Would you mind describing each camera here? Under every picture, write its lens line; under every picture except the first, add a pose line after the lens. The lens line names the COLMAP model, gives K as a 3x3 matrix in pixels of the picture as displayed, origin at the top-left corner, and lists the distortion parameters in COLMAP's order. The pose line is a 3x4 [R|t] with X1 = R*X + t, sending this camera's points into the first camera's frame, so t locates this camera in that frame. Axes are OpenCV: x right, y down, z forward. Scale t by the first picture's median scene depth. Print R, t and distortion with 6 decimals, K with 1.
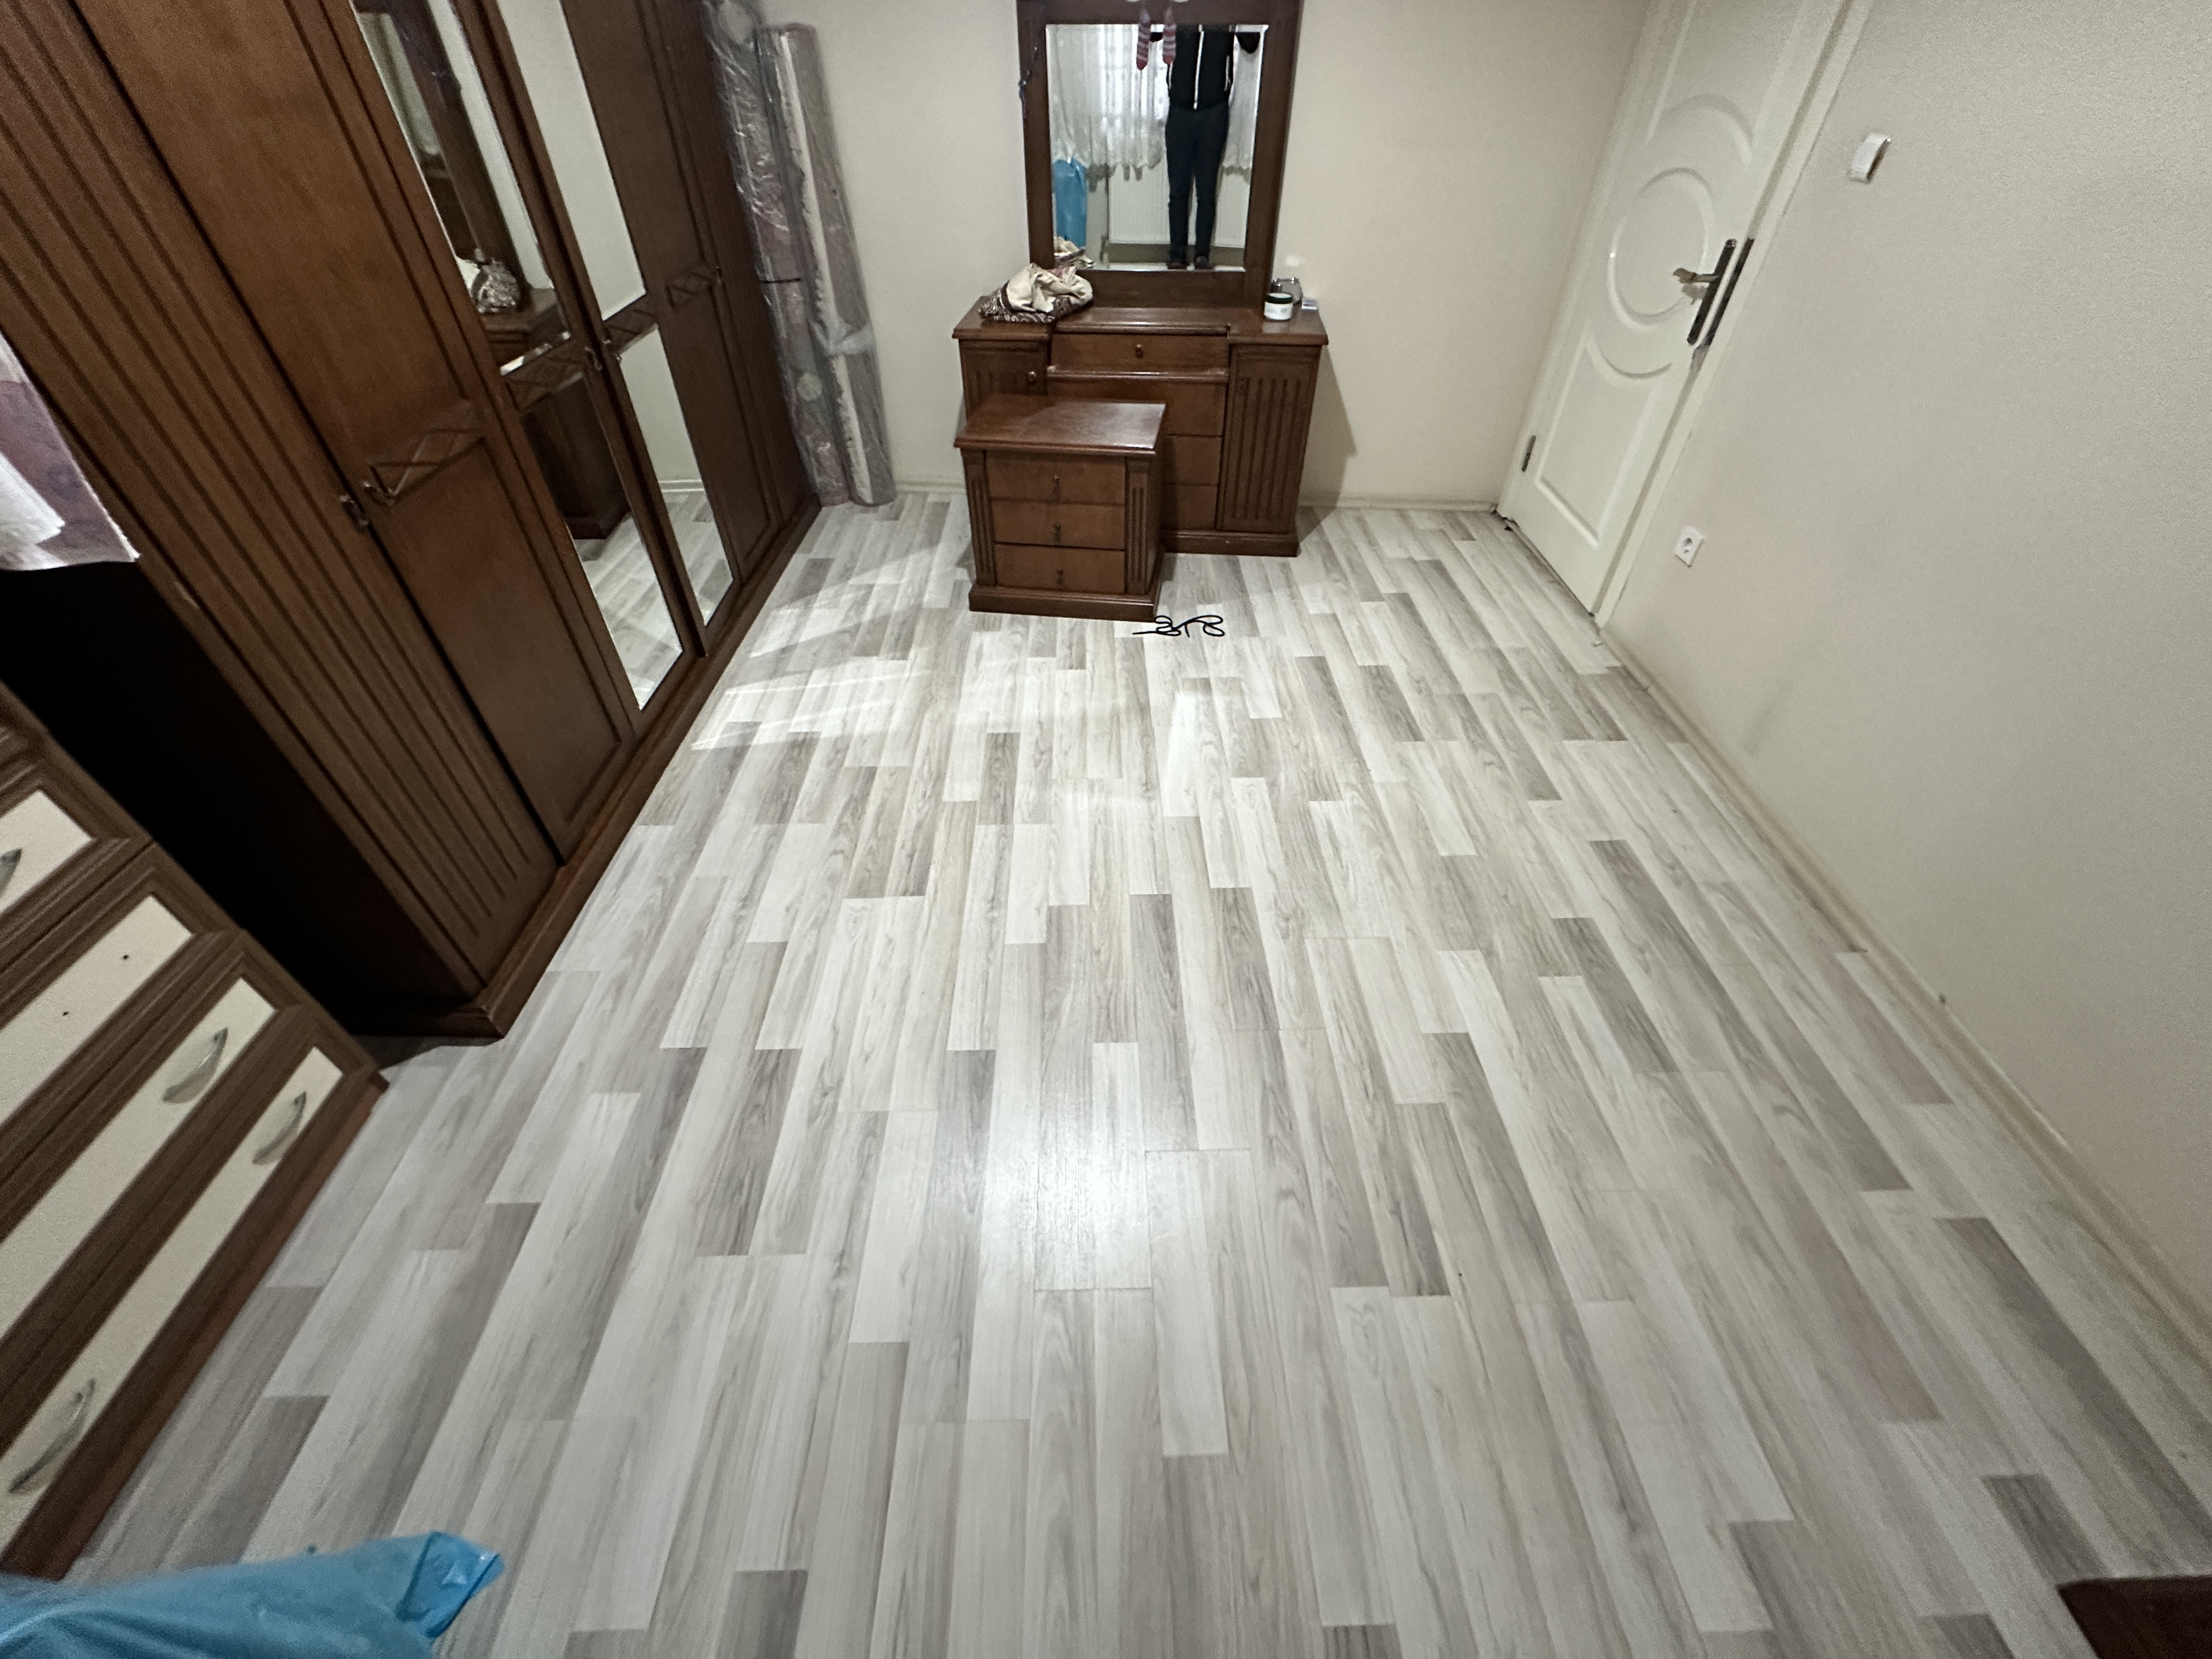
lens RADIAL K [[878.6, 0, 1107.2], [0, 878.6, 837.3], [0, 0, 1]] dist [-0.003069, 0.000577]
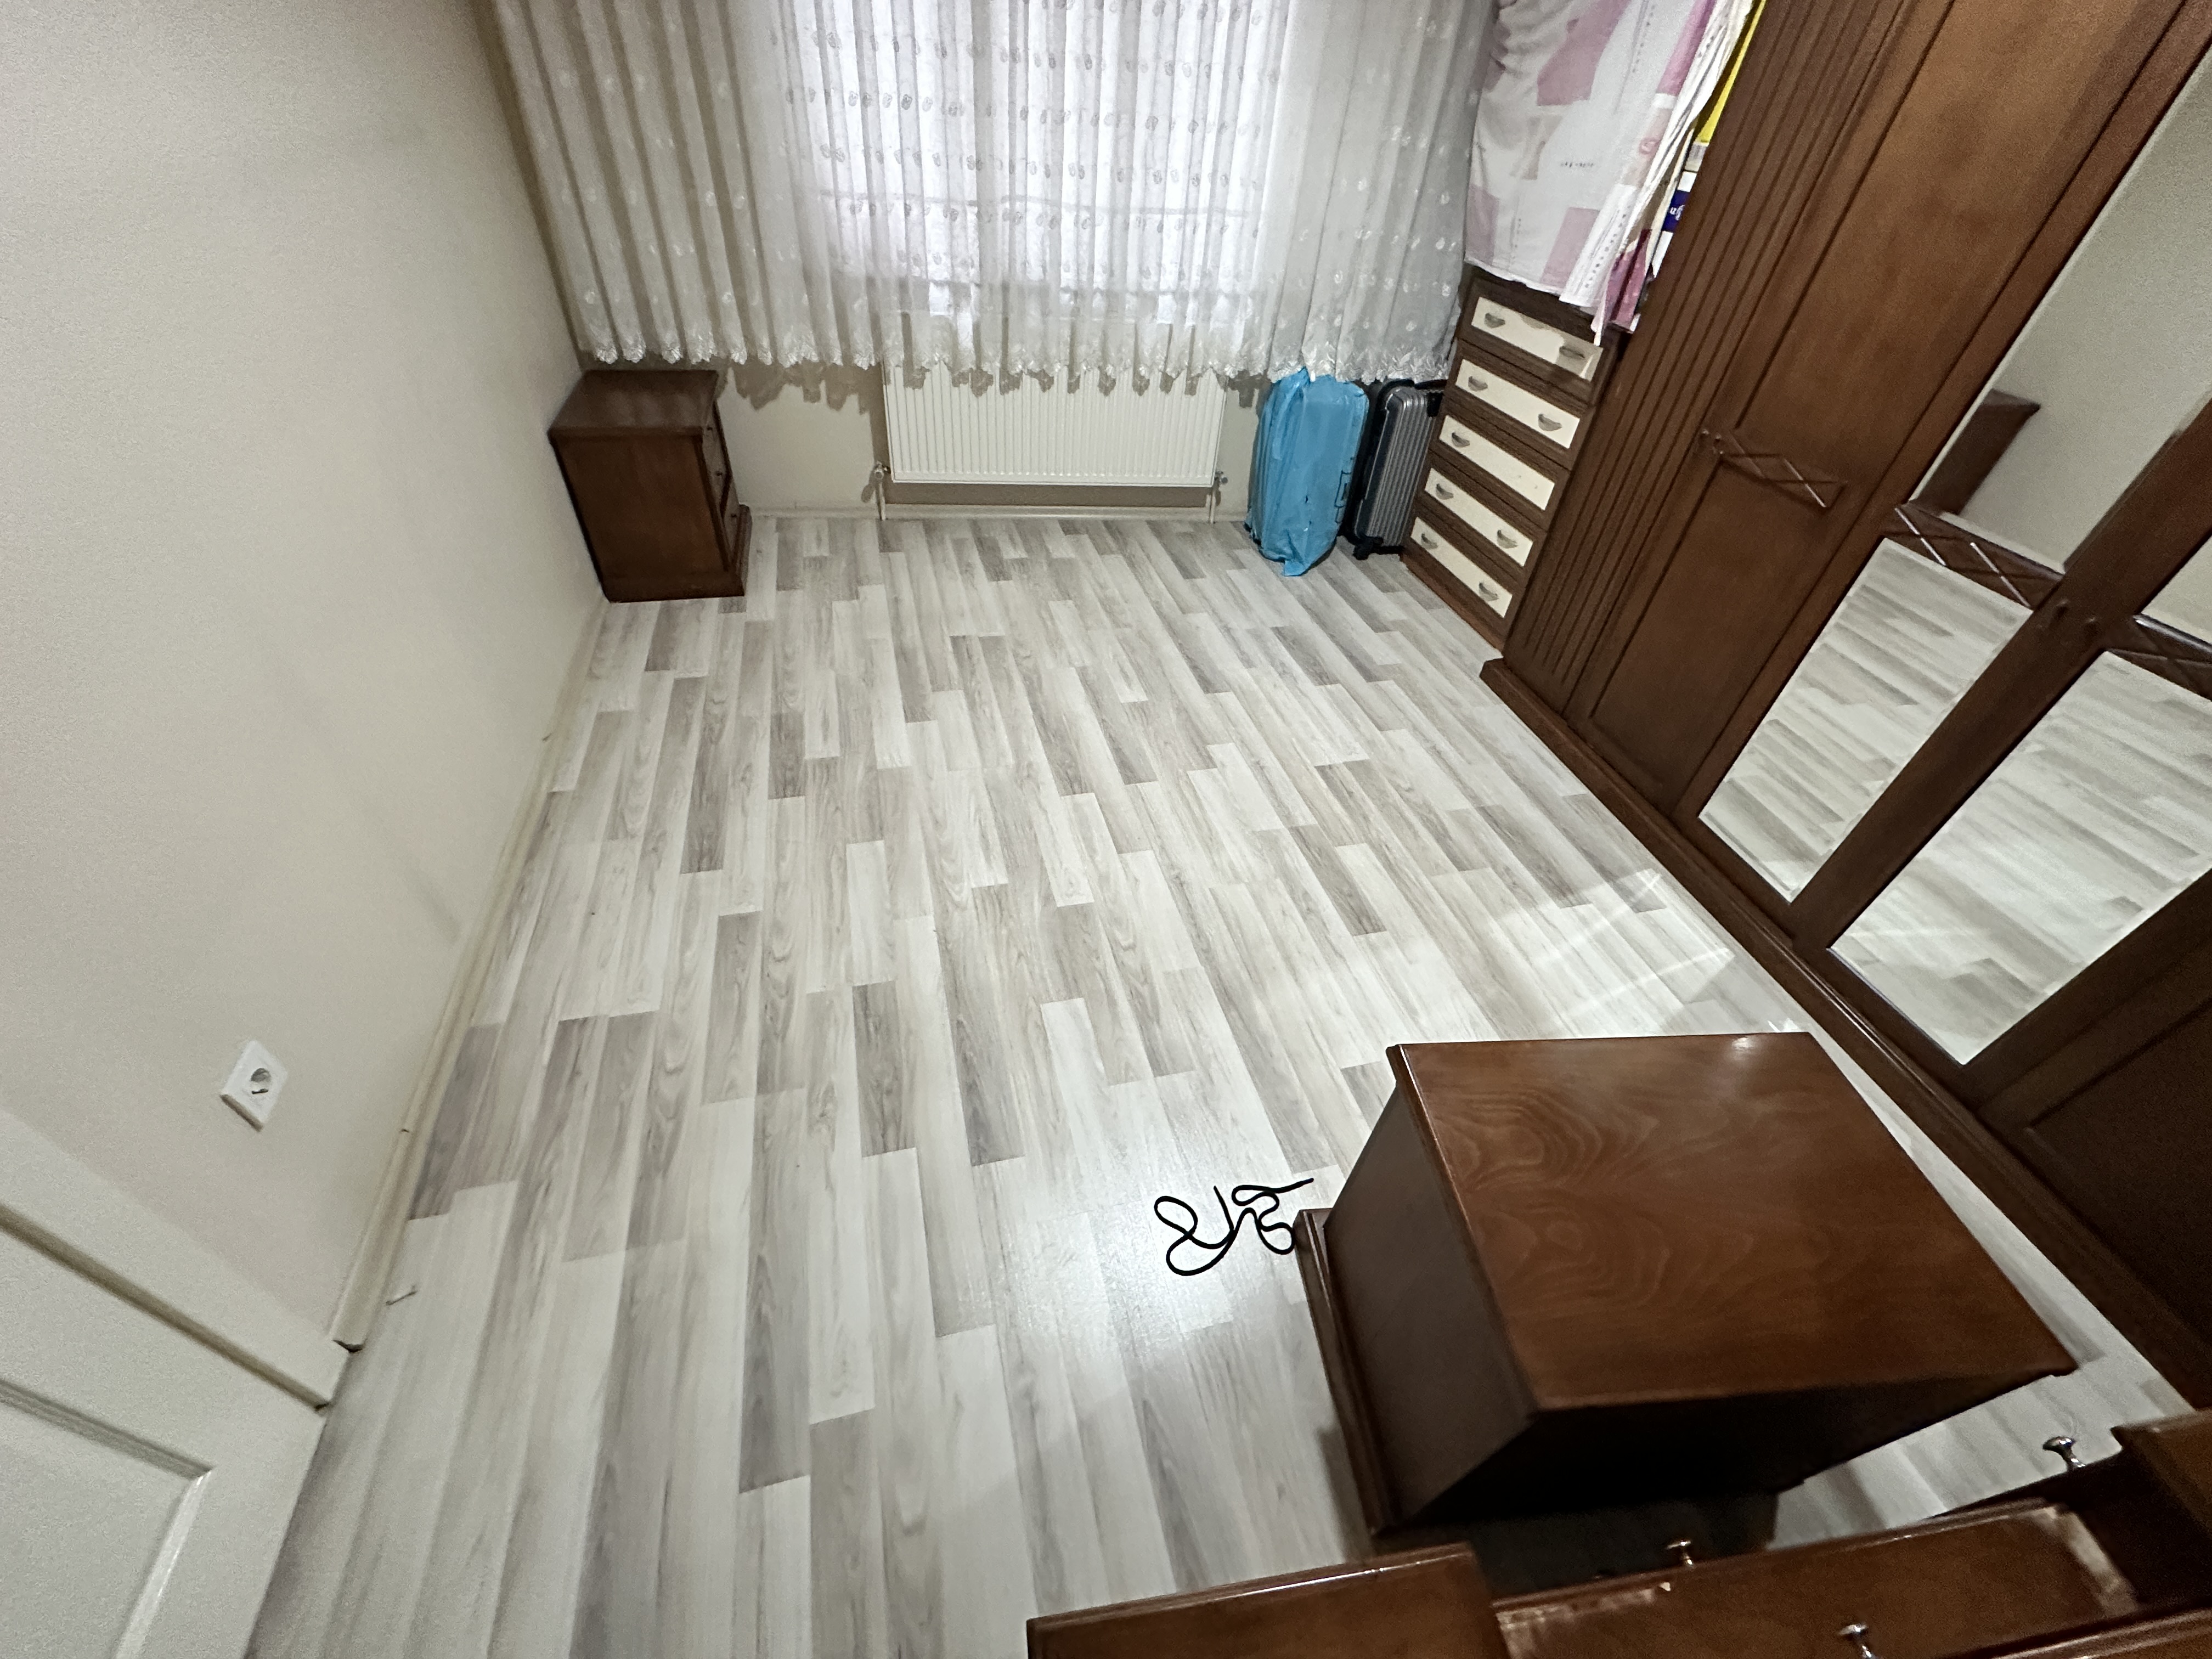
lens RADIAL K [[878.6, 0, 1105.9], [0, 878.6, 831.3], [0, 0, 1]] dist [-0.003069, 0.000577]
pose [[-0.972373, 0.102884, -0.209537, 0.325456], [-0.200182, 0.094210, 0.975219, -0.998619], [0.120074, 0.990222, -0.071012, 1.045981]]
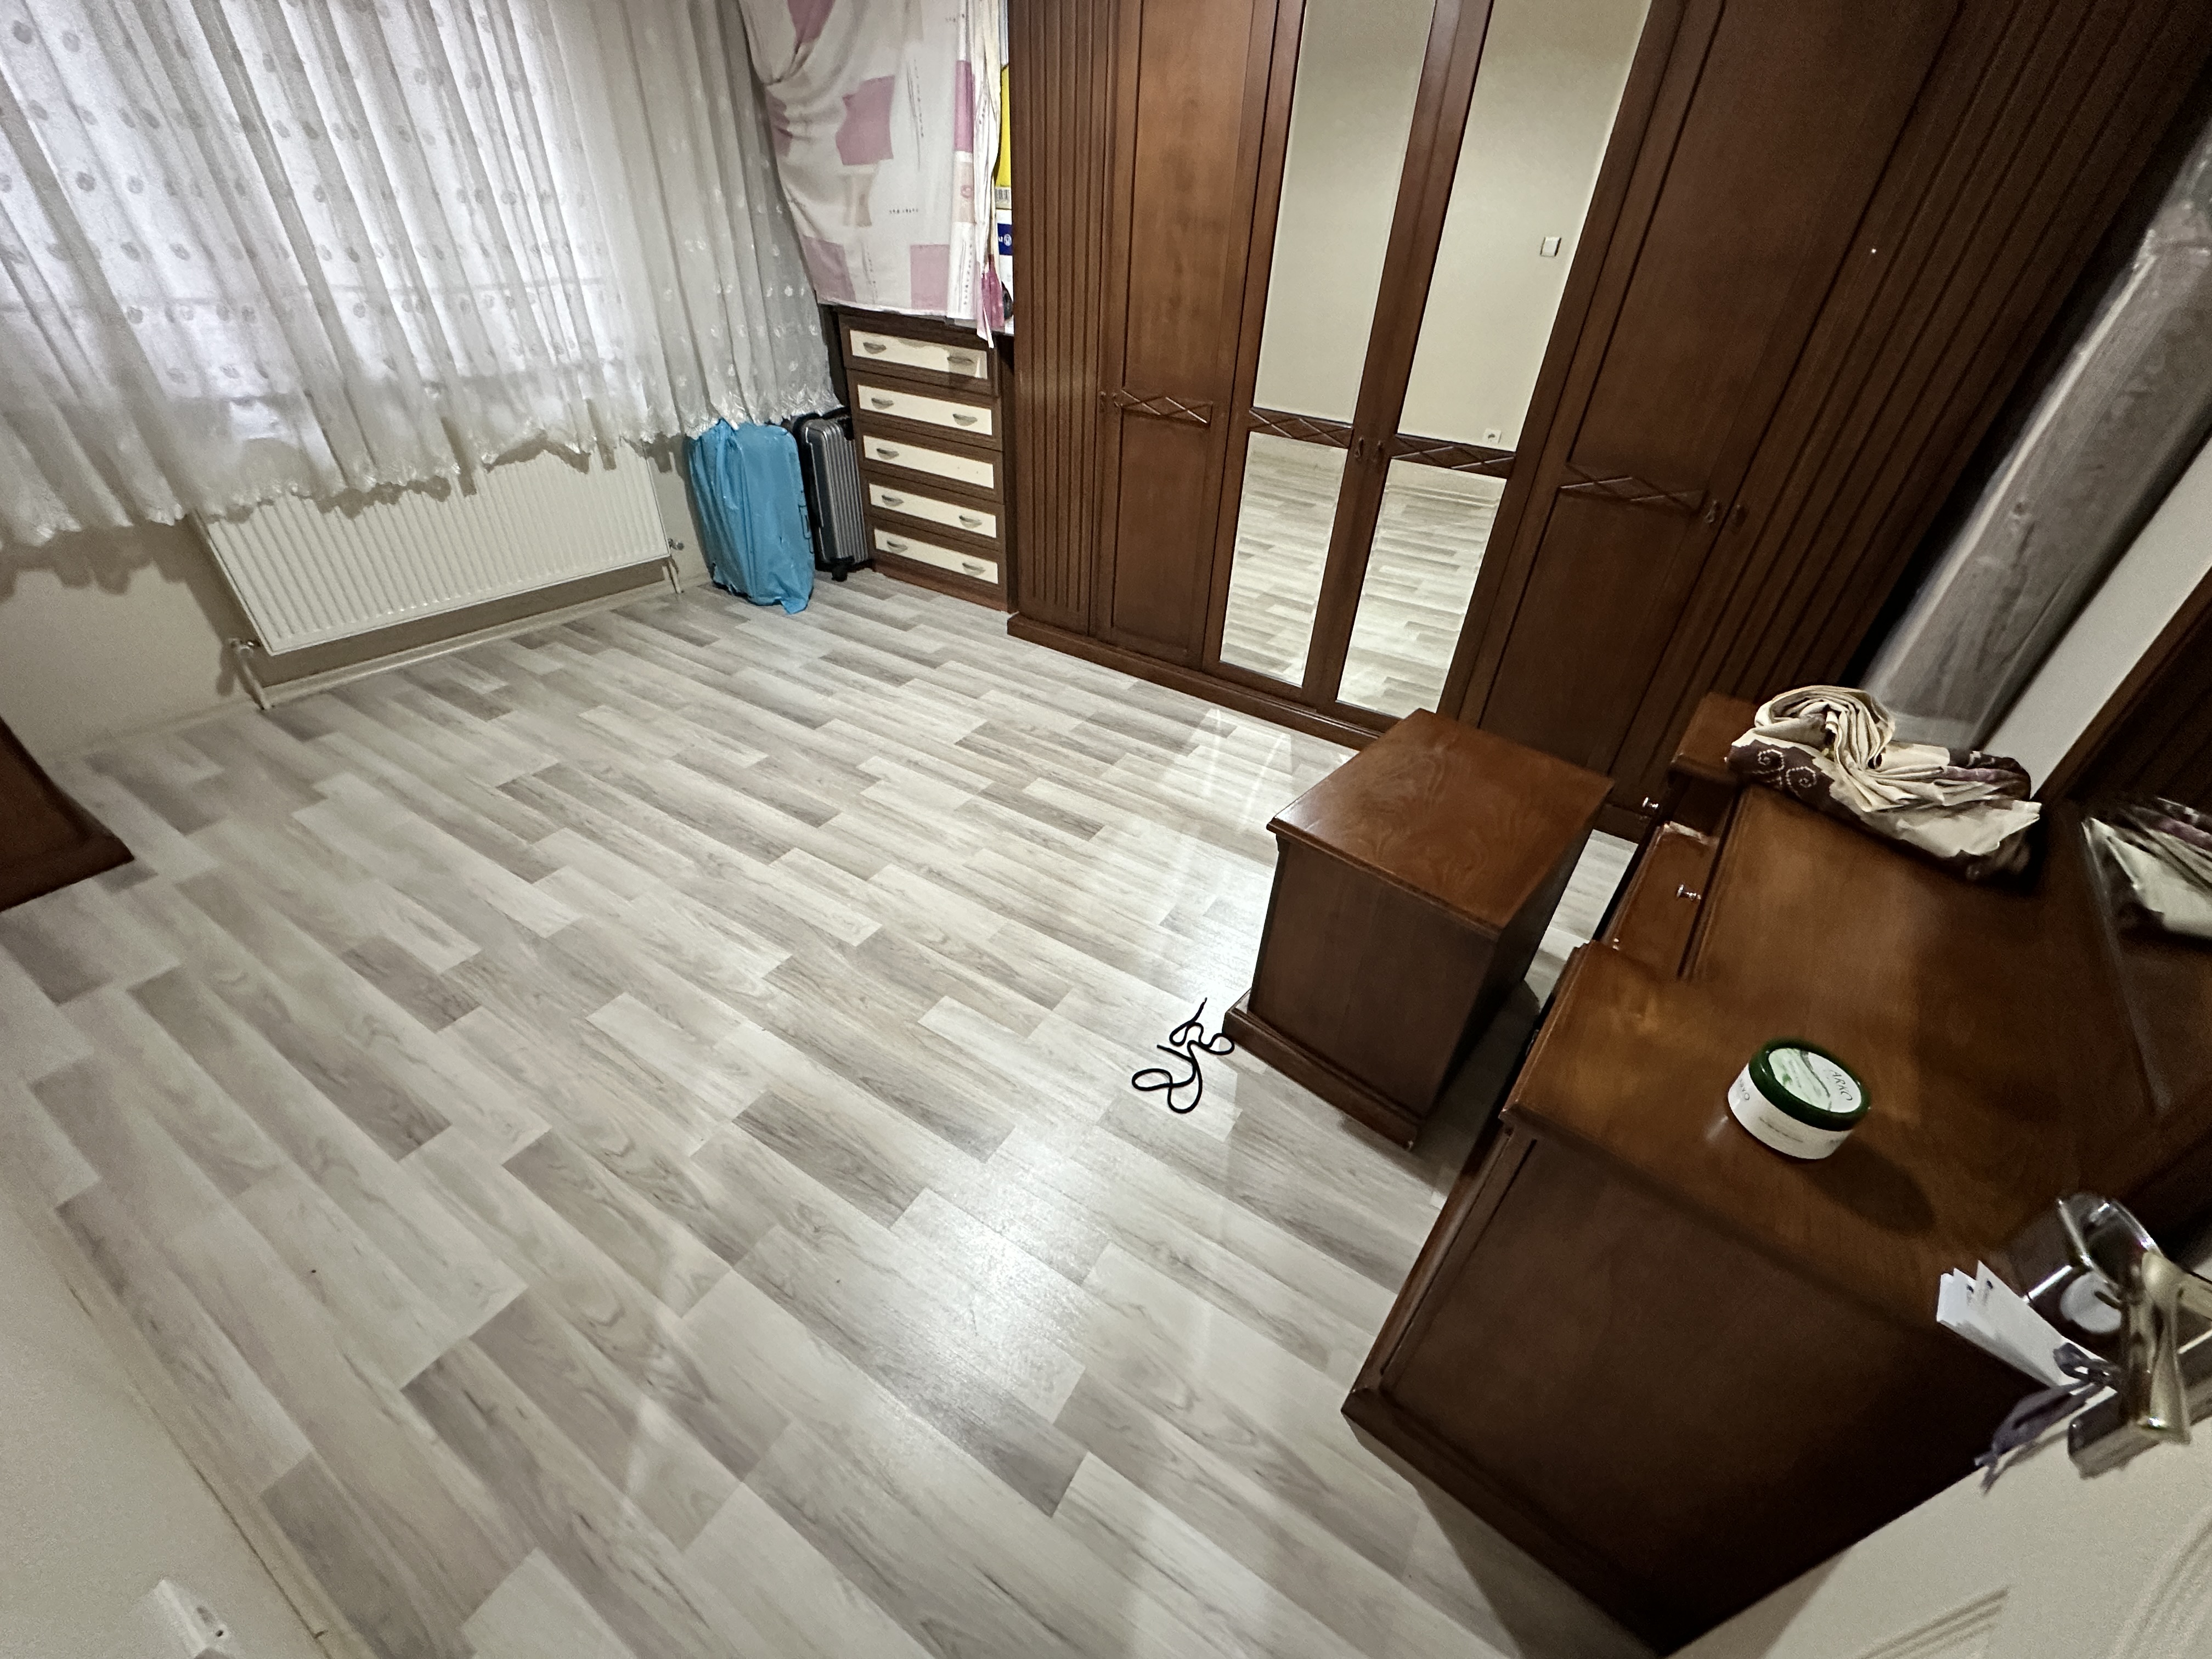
lens RADIAL K [[878.6, 0, 1106.5], [0, 878.6, 831.3], [0, 0, 1]] dist [-0.003069, 0.000577]
pose [[-0.541618, 0.474999, -0.693560, 0.627450], [-0.607688, 0.348833, 0.713464, -0.930850], [0.580831, 0.807893, 0.099717, 1.015994]]
